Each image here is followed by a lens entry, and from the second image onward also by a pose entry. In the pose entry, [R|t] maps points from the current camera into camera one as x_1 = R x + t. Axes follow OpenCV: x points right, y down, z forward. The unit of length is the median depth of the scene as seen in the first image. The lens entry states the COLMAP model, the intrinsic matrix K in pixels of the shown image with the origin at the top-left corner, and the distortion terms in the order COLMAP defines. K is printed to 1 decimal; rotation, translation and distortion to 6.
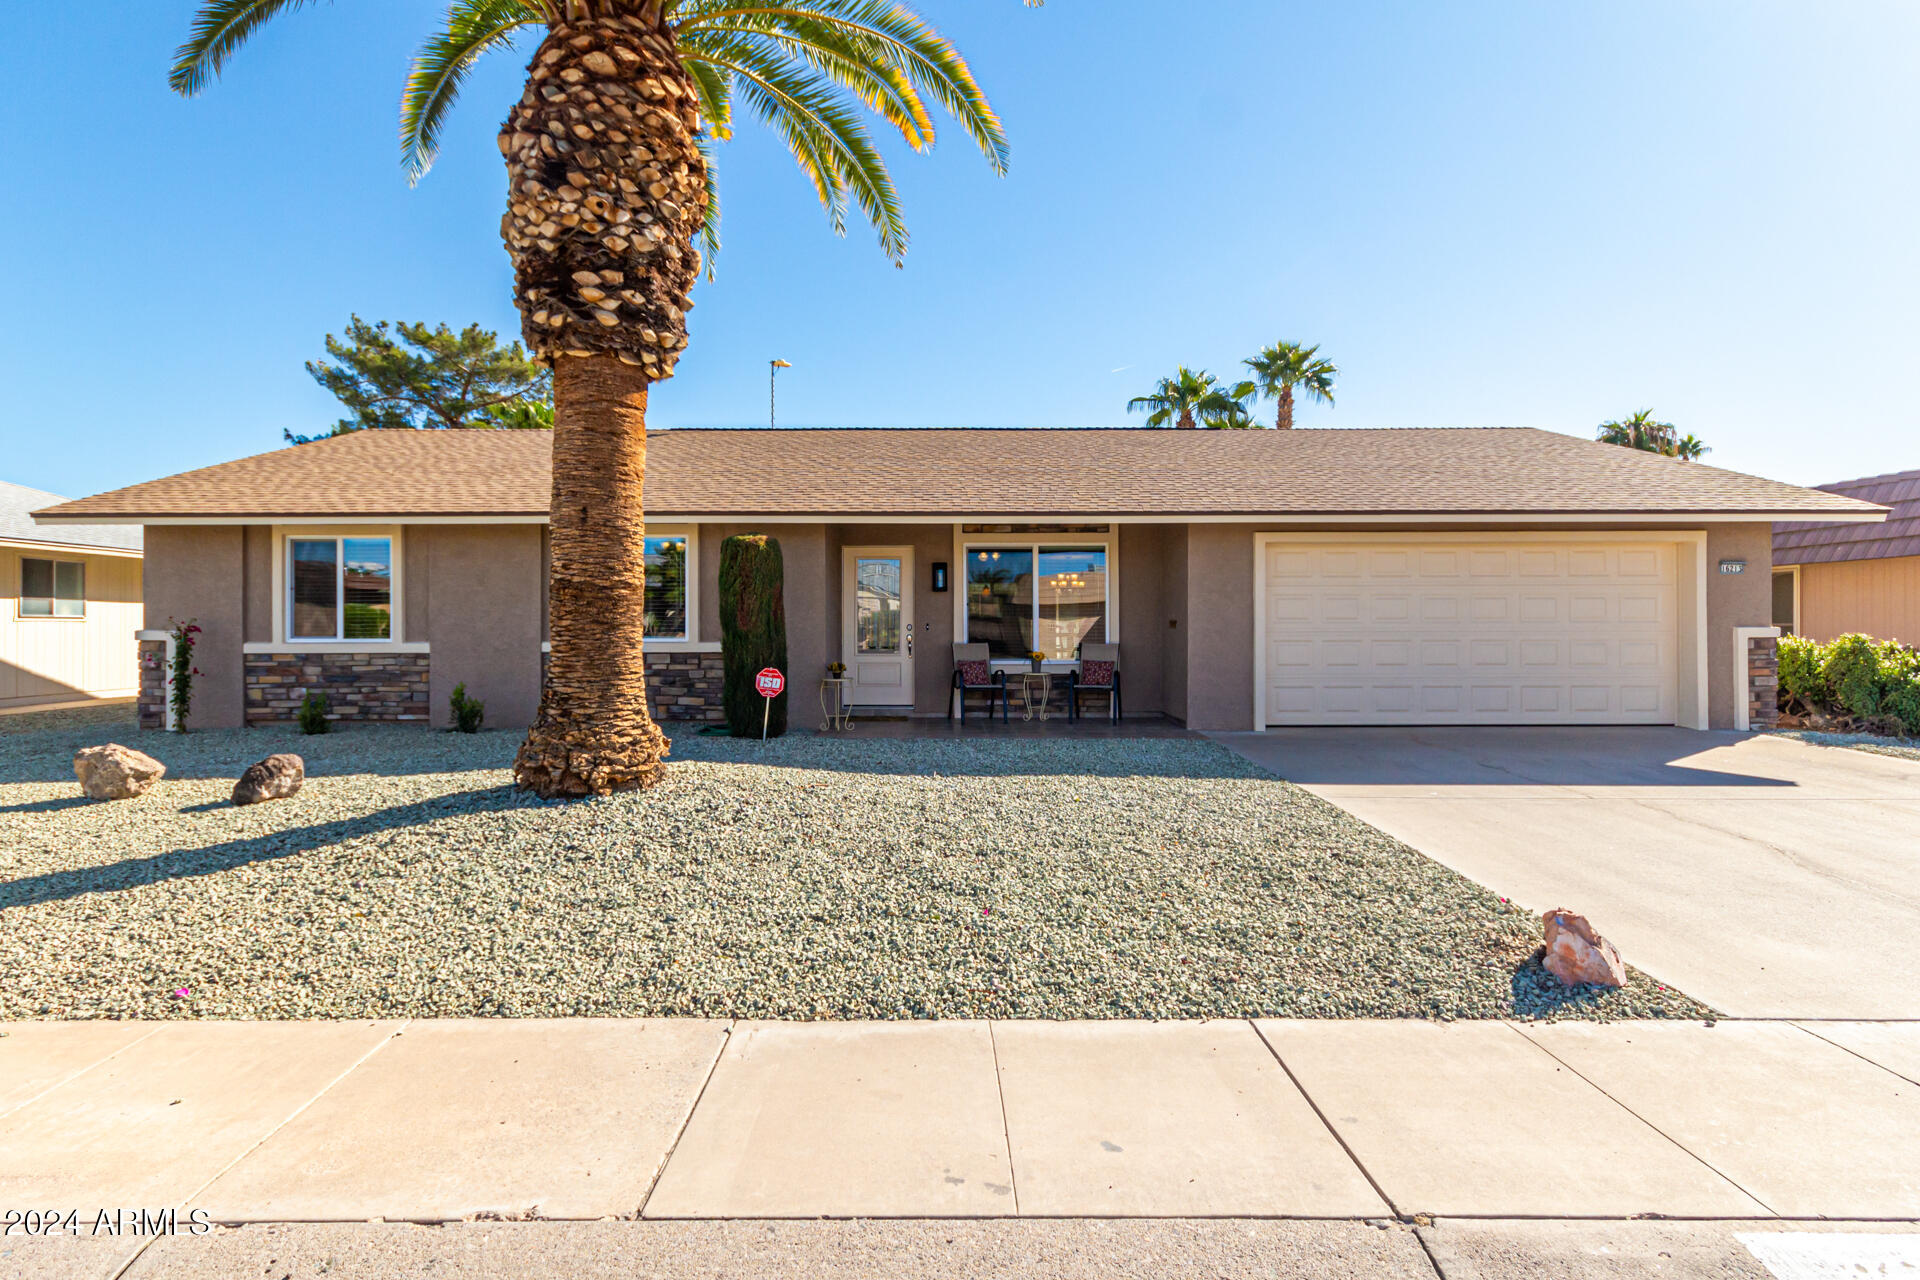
lens RADIAL K [[1016.0, 0, 914.2], [0, 1016.0, 619.1], [0, 0, 1]] dist [0.008091, 0.000566]
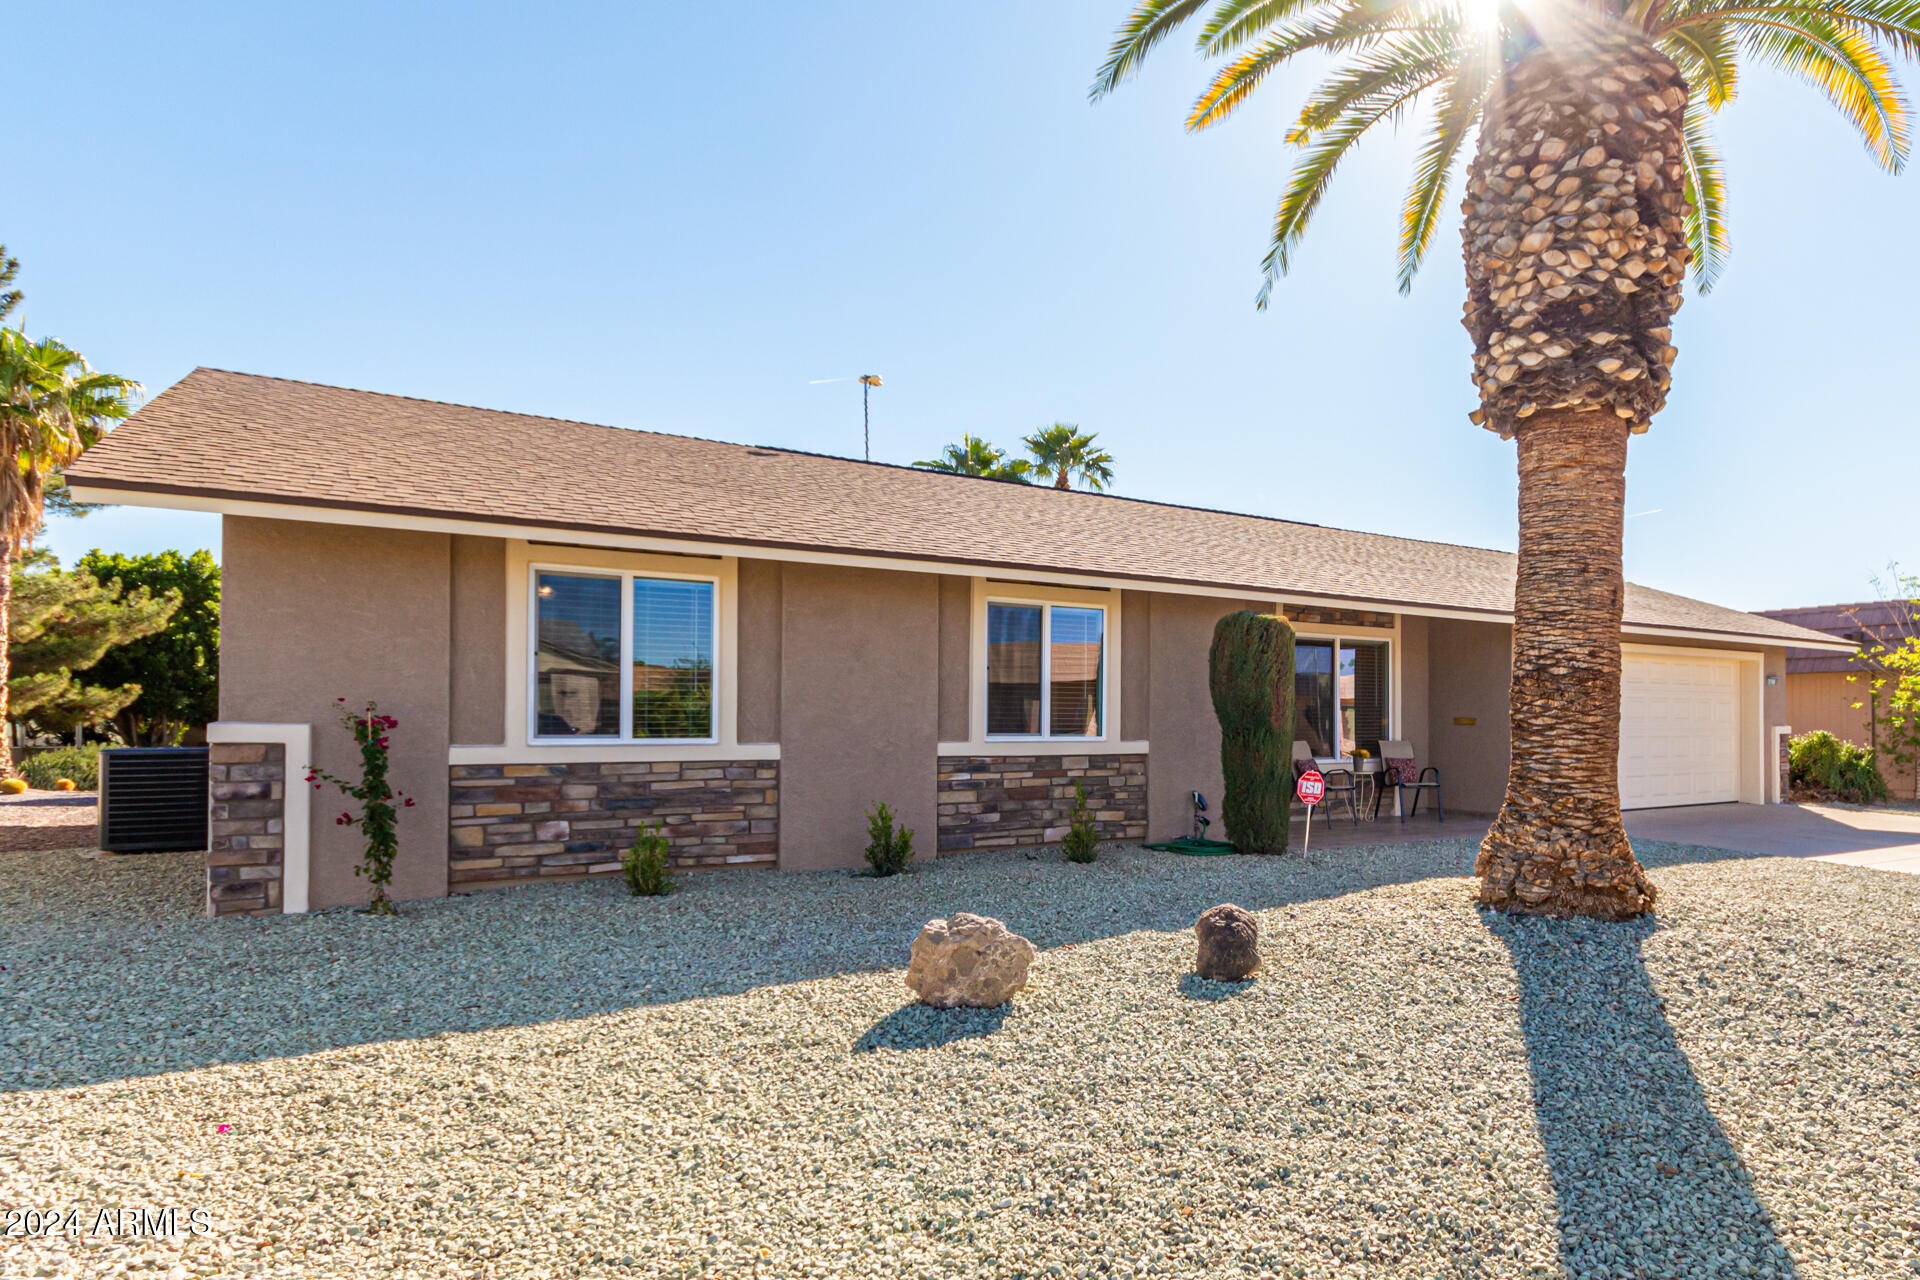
lens RADIAL K [[1158.3, 0, 1164.7], [0, 1158.3, 716.0], [0, 0, 1]] dist [0.003504, 0.000443]
pose [[0.804568, 0.008415, 0.593801, -0.719939], [-0.010192, 0.999948, -0.000361, 0.002799], [-0.593774, -0.005762, 0.804612, 0.247799]]
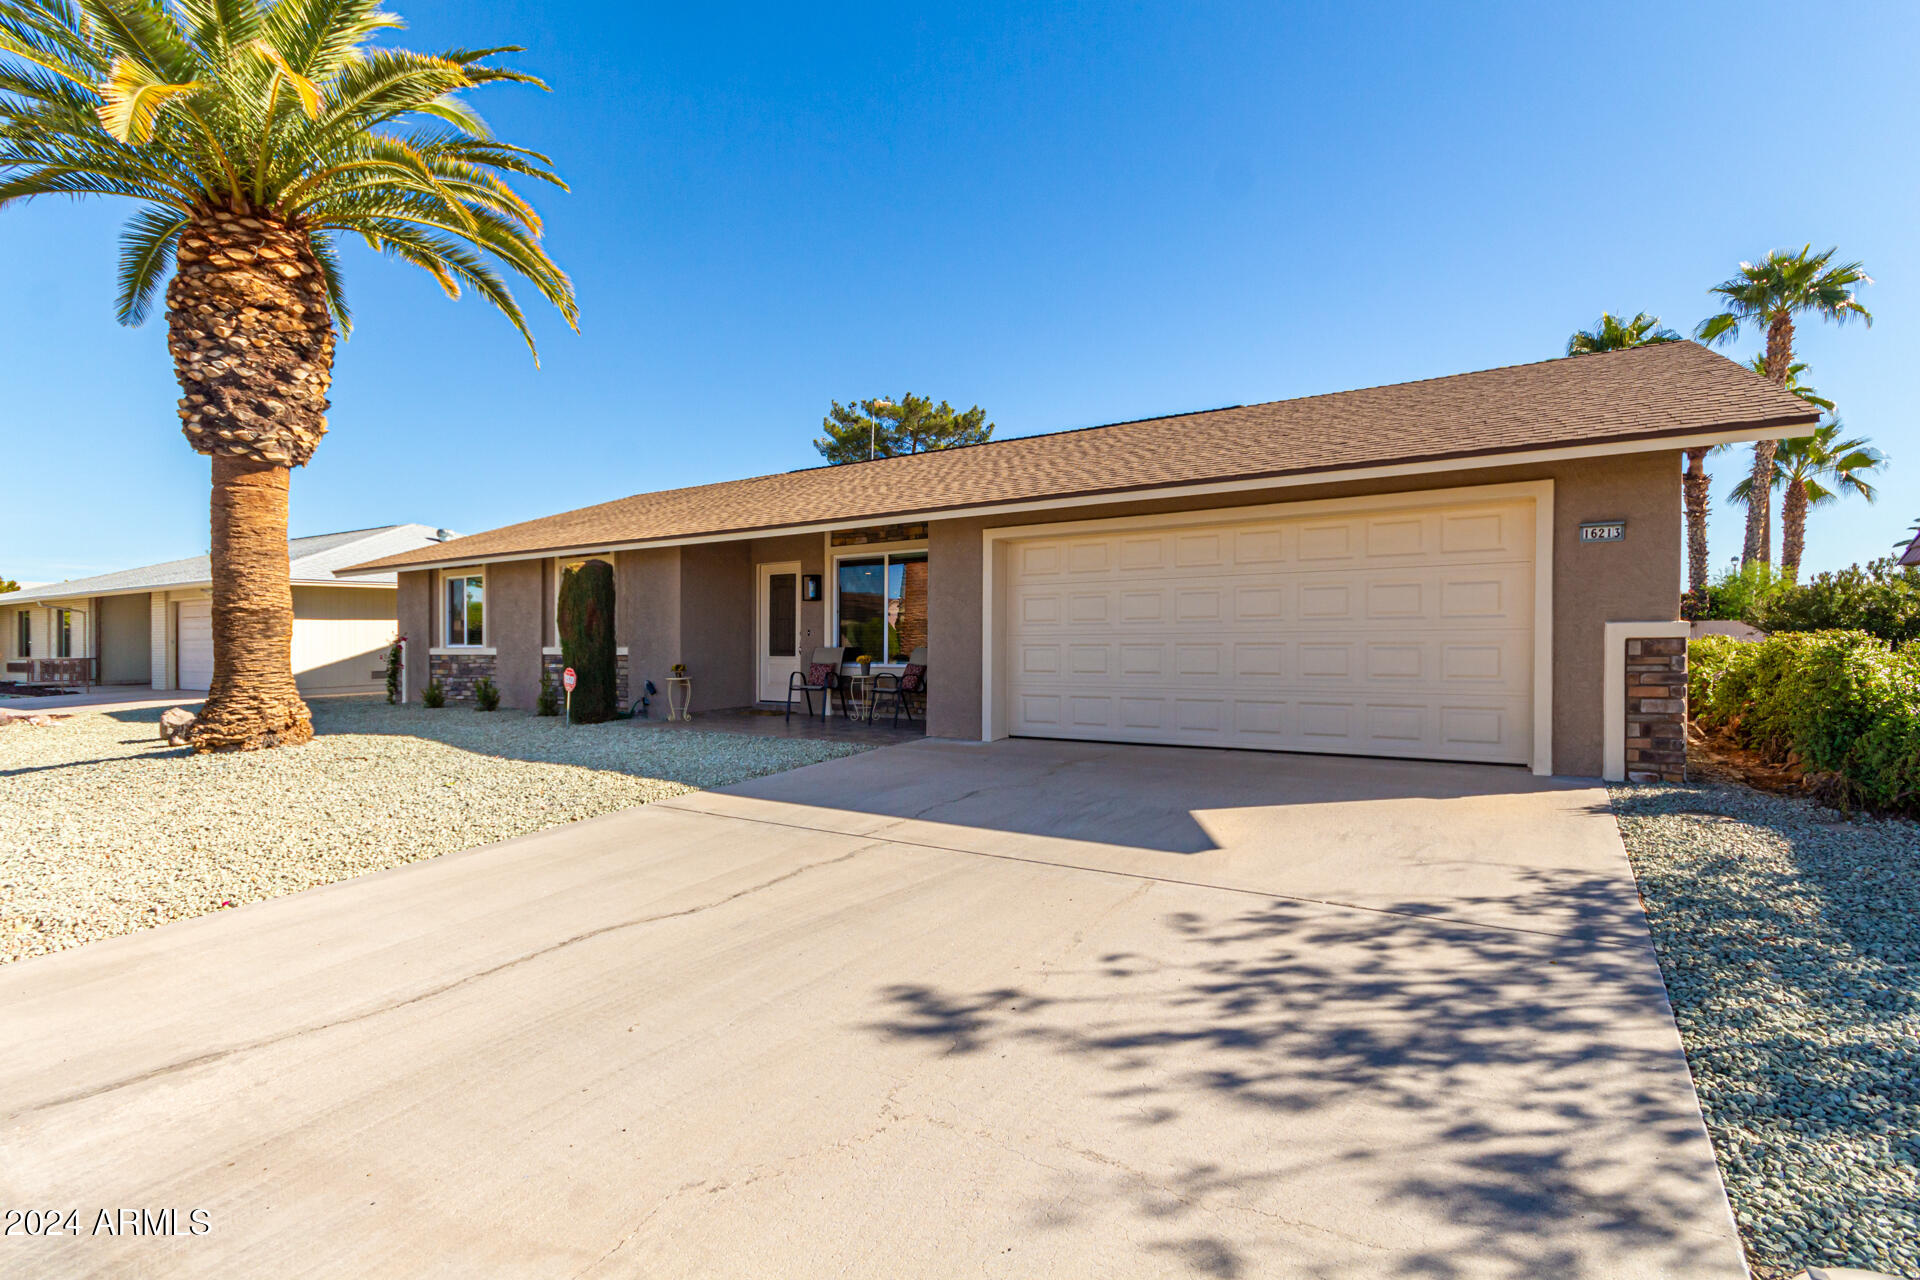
lens RADIAL K [[900.9, 0, 960.0], [0, 900.9, 640.0], [0, 0, 1]] dist [0.003931, 0.000297]
pose [[0.840552, -0.005305, -0.541705, 0.759307], [0.015926, 0.999762, 0.014922, 0.003905], [0.541496, -0.021170, 0.840437, 0.286068]]
